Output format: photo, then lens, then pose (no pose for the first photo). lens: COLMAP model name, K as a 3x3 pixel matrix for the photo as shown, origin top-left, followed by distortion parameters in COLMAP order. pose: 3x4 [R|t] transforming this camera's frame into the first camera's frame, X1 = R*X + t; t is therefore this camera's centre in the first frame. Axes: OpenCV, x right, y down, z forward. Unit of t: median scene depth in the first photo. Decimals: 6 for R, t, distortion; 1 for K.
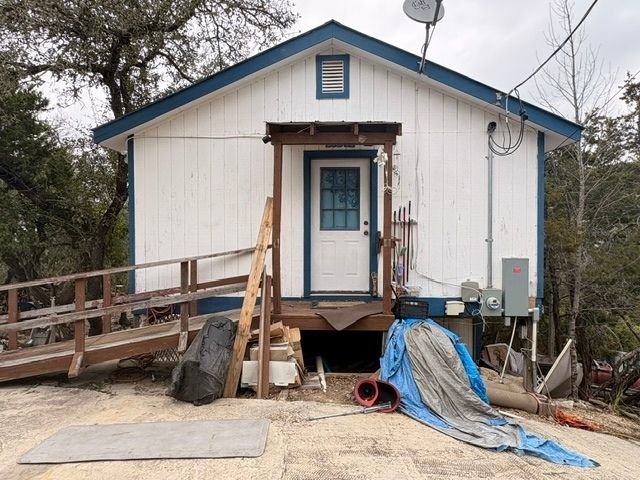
lens RADIAL K [[386.1, 0, 320.0], [0, 386.1, 240.0], [0, 0, 1]] dist [0.001240, 0.000927]
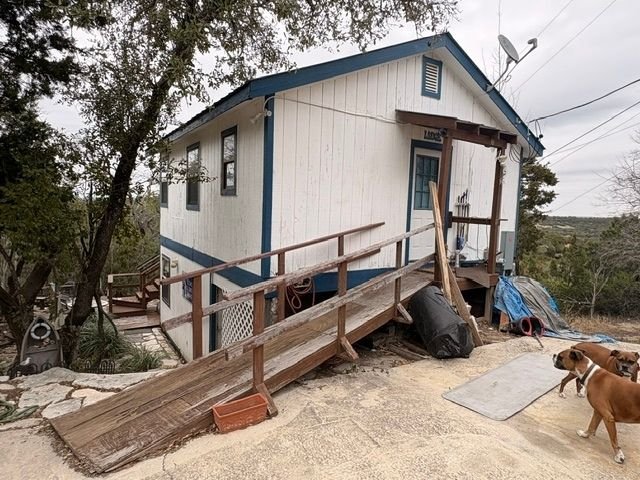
lens RADIAL K [[386.1, 0, 320.0], [0, 386.1, 240.0], [0, 0, 1]] dist [0.001240, 0.000927]
pose [[0.805069, -0.023824, 0.592702, -0.946432], [-0.029044, 0.996411, 0.079503, -0.017205], [-0.592470, -0.081219, 0.801488, 0.223590]]
